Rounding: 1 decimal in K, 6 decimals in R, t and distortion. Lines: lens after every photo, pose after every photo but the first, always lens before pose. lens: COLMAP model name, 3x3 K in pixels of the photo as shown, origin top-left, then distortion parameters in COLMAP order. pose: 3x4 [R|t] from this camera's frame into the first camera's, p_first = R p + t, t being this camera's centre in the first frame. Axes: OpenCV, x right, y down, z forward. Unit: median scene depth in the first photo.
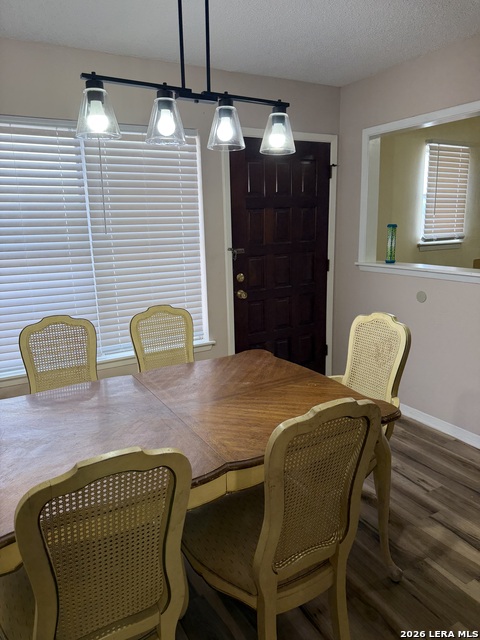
lens RADIAL K [[447.2, 0, 236.2], [0, 447.2, 318.8], [0, 0, 1]] dist [0.009942, -0.025277]
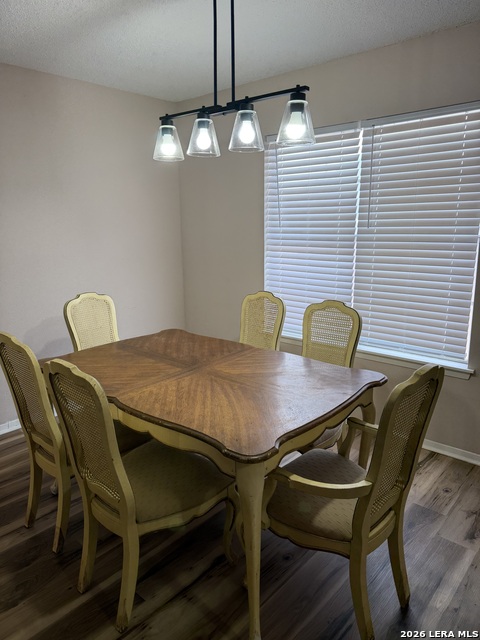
lens RADIAL K [[447.2, 0, 236.3], [0, 447.2, 320.0], [0, 0, 1]] dist [0.009942, -0.025277]
pose [[0.350675, 0.222113, -0.909776, 0.969499], [-0.198845, 0.966976, 0.159433, -0.147733], [0.915144, 0.124995, 0.383260, 0.589818]]
